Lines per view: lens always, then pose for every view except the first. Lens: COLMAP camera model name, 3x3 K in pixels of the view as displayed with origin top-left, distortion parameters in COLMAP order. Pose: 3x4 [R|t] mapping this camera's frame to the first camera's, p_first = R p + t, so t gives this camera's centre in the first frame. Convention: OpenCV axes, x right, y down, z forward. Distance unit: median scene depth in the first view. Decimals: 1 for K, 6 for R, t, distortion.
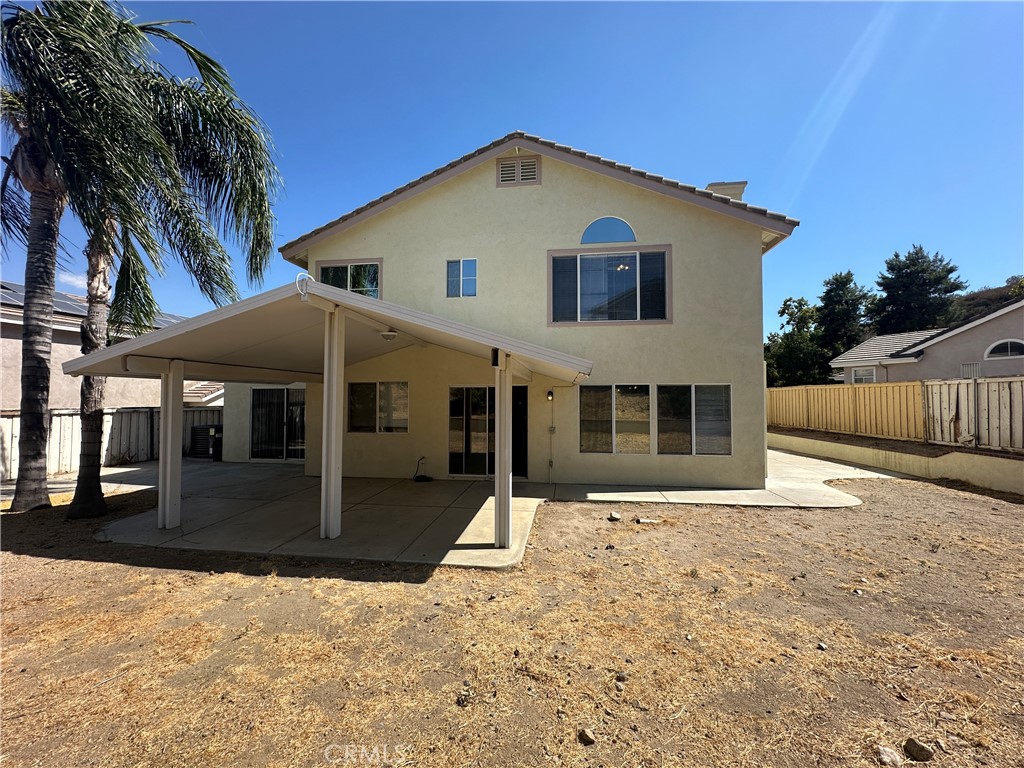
lens RADIAL K [[409.5, 0, 511.7], [0, 409.5, 385.5], [0, 0, 1]] dist [-0.001687, 0.000508]
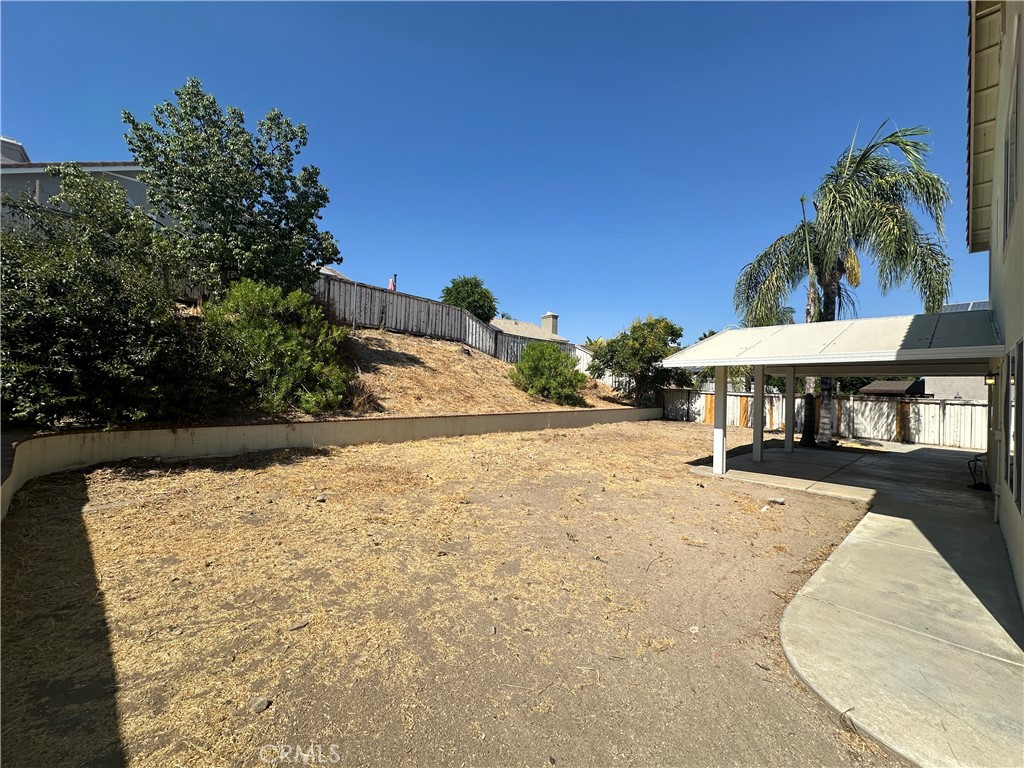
lens RADIAL K [[409.5, 0, 511.7], [0, 409.5, 385.5], [0, 0, 1]] dist [-0.001687, 0.000508]
pose [[-0.650489, -0.021111, -0.759222, 1.001322], [-0.003978, 0.999695, -0.024390, 0.051838], [0.759505, -0.012845, -0.650375, 0.822799]]
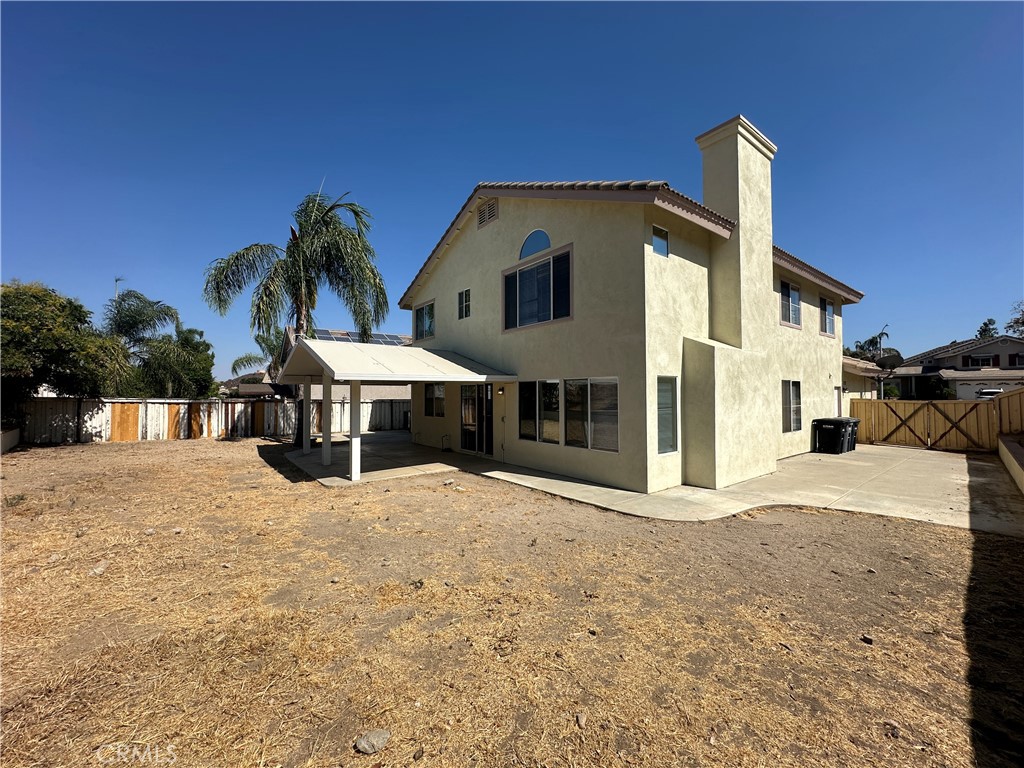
lens RADIAL K [[409.5, 0, 511.7], [0, 409.5, 385.5], [0, 0, 1]] dist [-0.001687, 0.000508]
pose [[0.711303, -0.018968, -0.702630, 0.948516], [0.025653, 0.999670, -0.001017, 0.010471], [0.702418, -0.017301, 0.711555, 0.149032]]
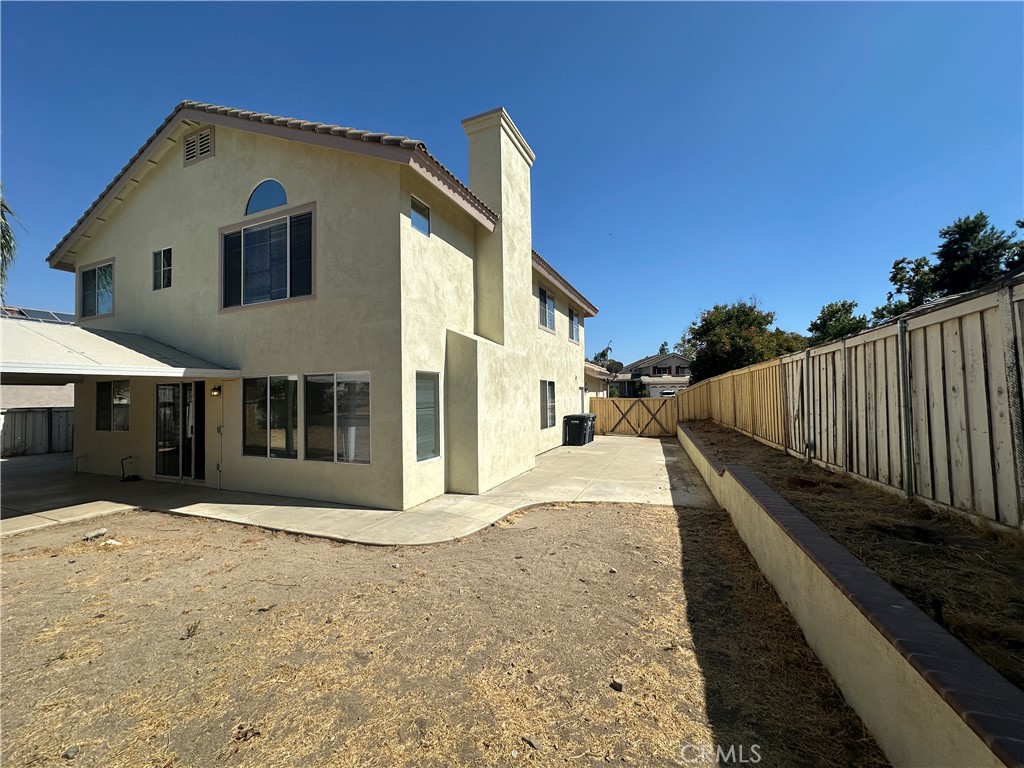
lens RADIAL K [[409.5, 0, 511.7], [0, 409.5, 385.5], [0, 0, 1]] dist [-0.001687, 0.000508]
pose [[0.962791, -0.022556, -0.269306, 0.927485], [0.024340, 0.999698, 0.003287, 0.024938], [0.269150, -0.009720, 0.963049, 0.306078]]
